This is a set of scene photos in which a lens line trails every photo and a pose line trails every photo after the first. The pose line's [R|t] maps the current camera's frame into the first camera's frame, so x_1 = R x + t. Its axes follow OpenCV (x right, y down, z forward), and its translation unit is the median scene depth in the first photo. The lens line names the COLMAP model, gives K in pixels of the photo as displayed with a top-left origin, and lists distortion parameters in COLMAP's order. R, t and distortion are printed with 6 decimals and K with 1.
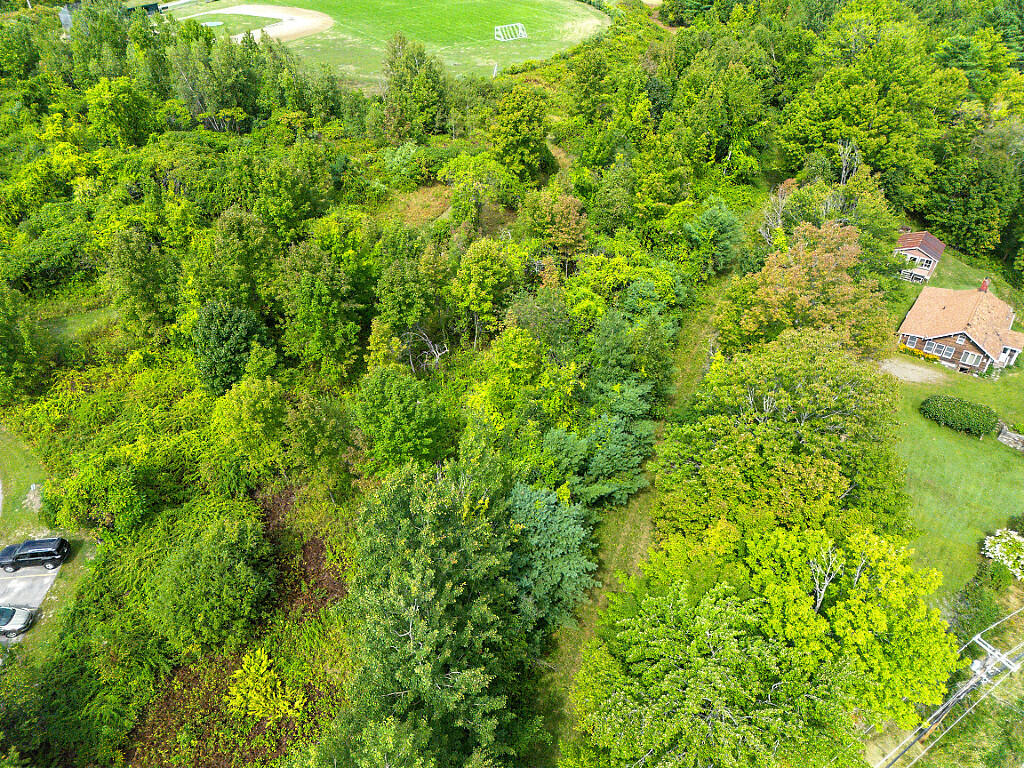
lens RADIAL K [[714.7, 0, 515.2], [0, 714.7, 385.0], [0, 0, 1]] dist [0.079260, -0.075794]
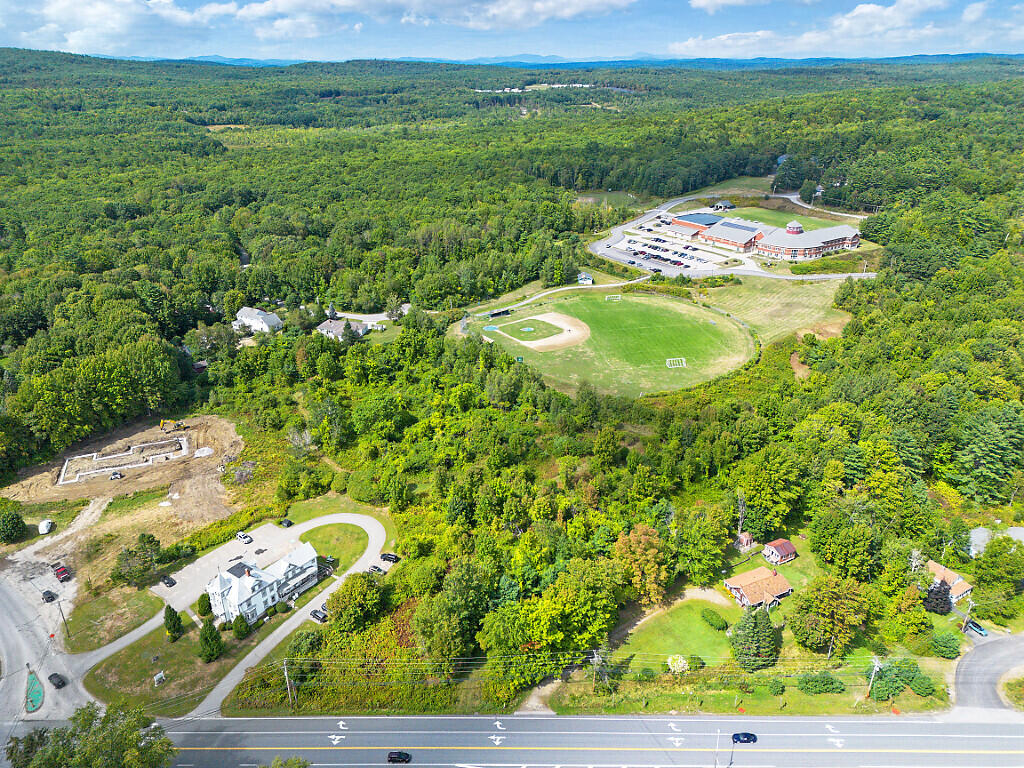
lens RADIAL K [[714.7, 0, 515.2], [0, 714.7, 385.0], [0, 0, 1]] dist [0.079260, -0.075794]
pose [[0.886825, 0.185568, -0.423209, 0.852832], [-0.271386, 0.950400, -0.151953, -0.143041], [0.374020, 0.249609, 0.893199, -1.483778]]
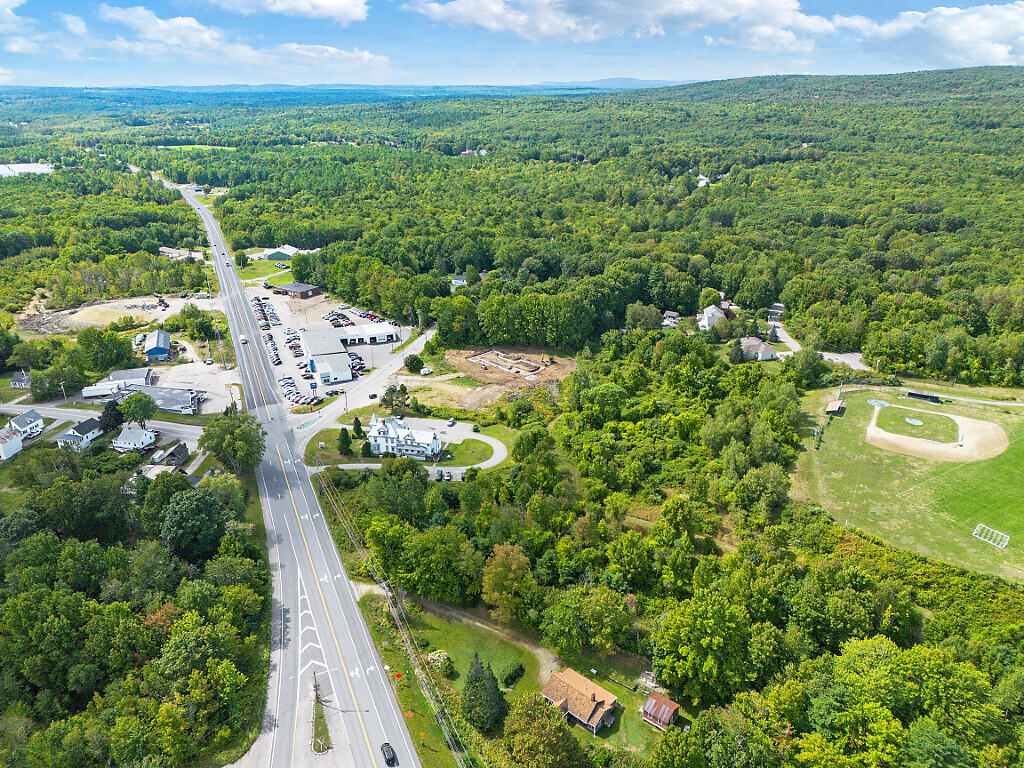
lens RADIAL K [[714.7, 0, 515.2], [0, 714.7, 385.0], [0, 0, 1]] dist [0.079260, -0.075794]
pose [[-0.112861, 0.362858, -0.924984, 2.168899], [-0.584365, 0.728672, 0.357148, -1.327803], [0.803604, 0.580837, 0.129803, 0.259017]]
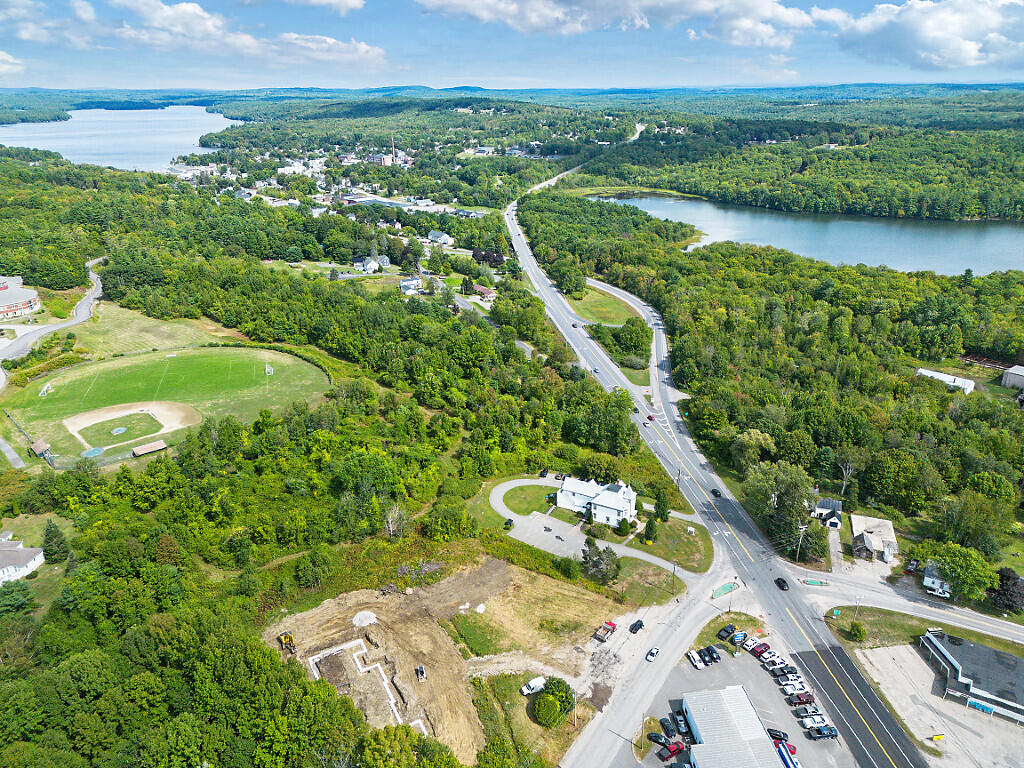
lens RADIAL K [[714.7, 0, 515.2], [0, 714.7, 385.0], [0, 0, 1]] dist [0.079260, -0.075794]
pose [[0.365786, -0.355546, 0.860109, -3.187116], [0.558443, 0.823152, 0.102775, -0.586207], [-0.744541, 0.442728, 0.499650, -1.065277]]
